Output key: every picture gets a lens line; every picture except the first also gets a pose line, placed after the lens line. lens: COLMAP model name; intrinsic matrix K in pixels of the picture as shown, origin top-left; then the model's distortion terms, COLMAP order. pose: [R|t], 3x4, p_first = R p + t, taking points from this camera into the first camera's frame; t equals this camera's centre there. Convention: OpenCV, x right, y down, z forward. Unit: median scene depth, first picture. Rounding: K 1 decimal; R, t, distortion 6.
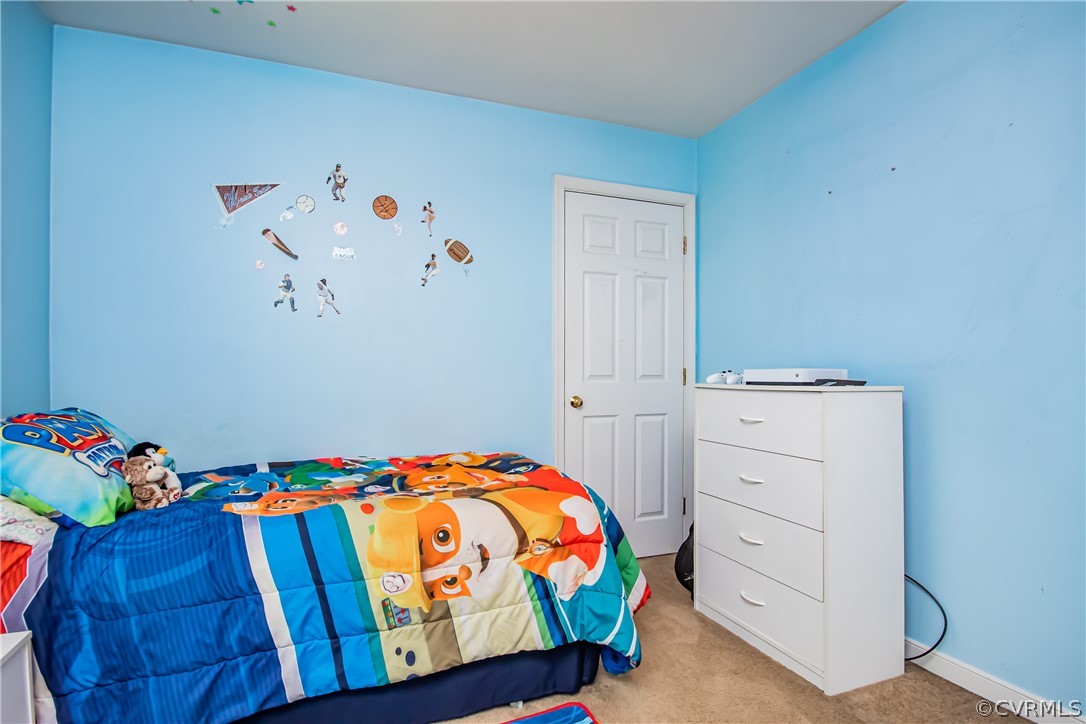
lens RADIAL K [[518.6, 0, 541.4], [0, 518.6, 368.6], [0, 0, 1]] dist [-0.004255, -0.000597]
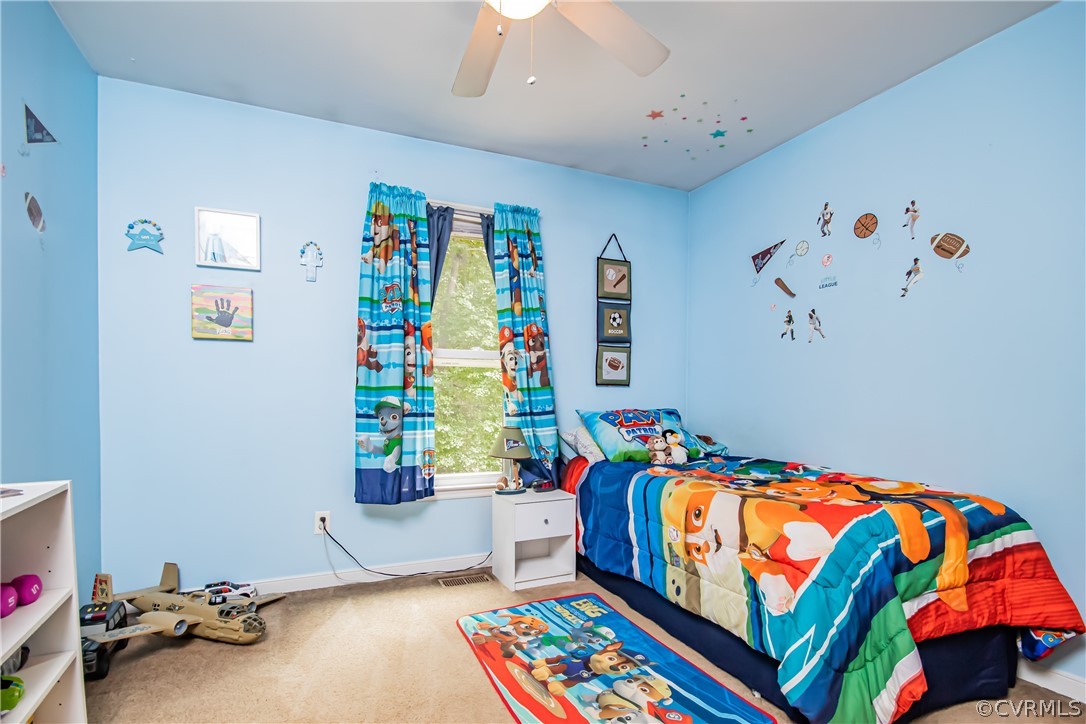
lens RADIAL K [[531.1, 0, 543.6], [0, 531.1, 386.0], [0, 0, 1]] dist [0.017128, -0.016507]
pose [[0.061720, -0.004659, -0.998083, 1.084113], [0.001859, 0.999988, -0.004553, 0.002973], [0.998092, -0.001575, 0.061728, 0.496187]]
